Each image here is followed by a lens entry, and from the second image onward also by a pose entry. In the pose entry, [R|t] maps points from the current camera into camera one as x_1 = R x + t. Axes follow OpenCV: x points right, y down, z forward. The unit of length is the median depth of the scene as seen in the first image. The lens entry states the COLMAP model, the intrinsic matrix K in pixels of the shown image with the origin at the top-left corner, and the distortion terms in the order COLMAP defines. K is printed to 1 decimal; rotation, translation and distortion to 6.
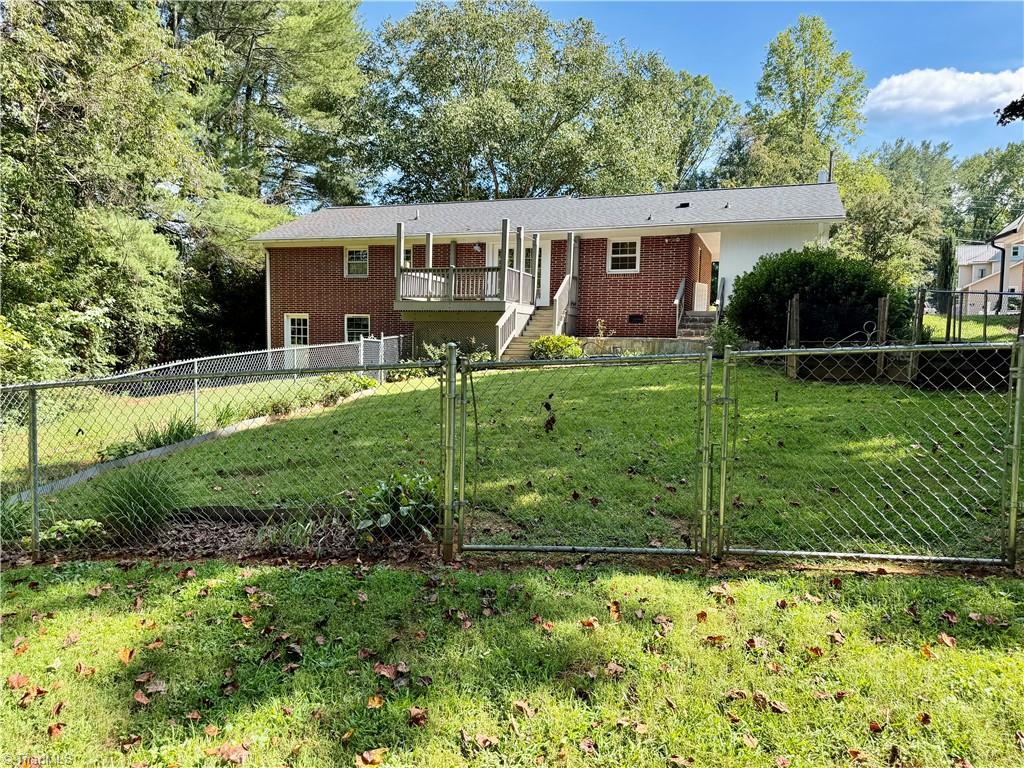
lens RADIAL K [[724.6, 0, 508.1], [0, 724.6, 385.8], [0, 0, 1]] dist [0.048293, -0.017081]
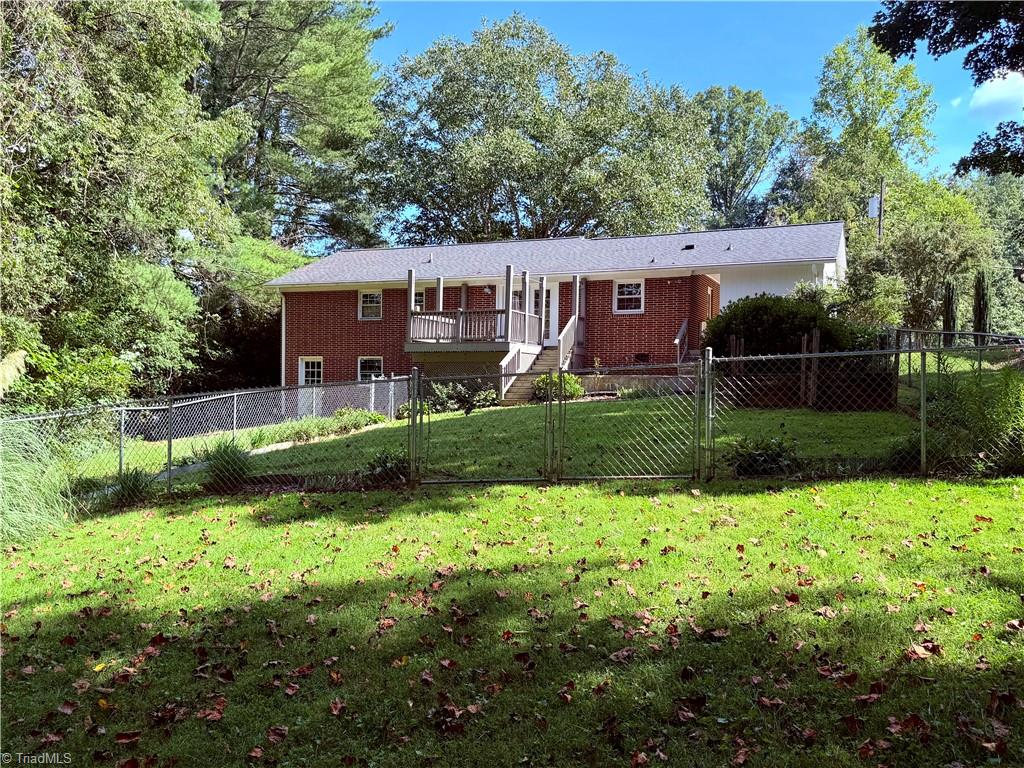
lens RADIAL K [[857.1, 0, 514.7], [0, 857.1, 380.8], [0, 0, 1]] dist [0.079224, 0.012021]
pose [[0.999100, -0.008155, -0.041636, 0.040522], [0.005200, 0.997491, -0.070606, 0.020092], [0.042107, 0.070326, 0.996635, -0.173791]]
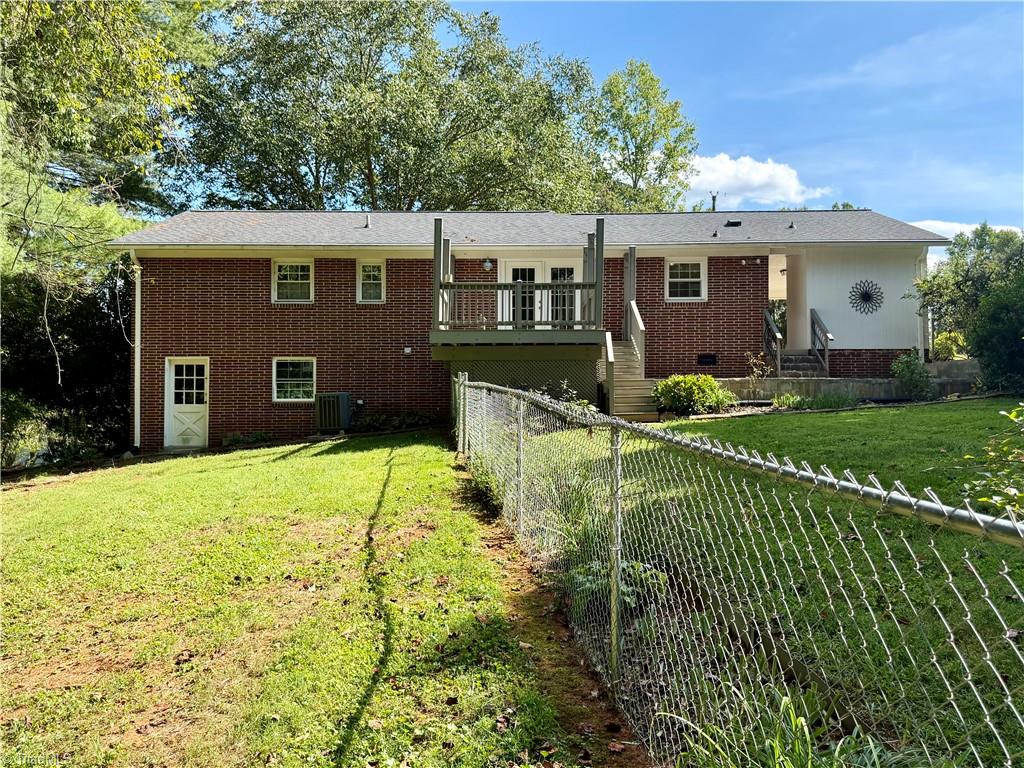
lens RADIAL K [[819.4, 0, 511.8], [0, 819.4, 385.2], [0, 0, 1]] dist [0.030416, 0.001482]
pose [[0.936623, -0.009863, 0.350200, -0.280907], [0.042127, 0.995521, -0.084632, 0.001736], [-0.347797, 0.094022, 0.932844, 0.207844]]
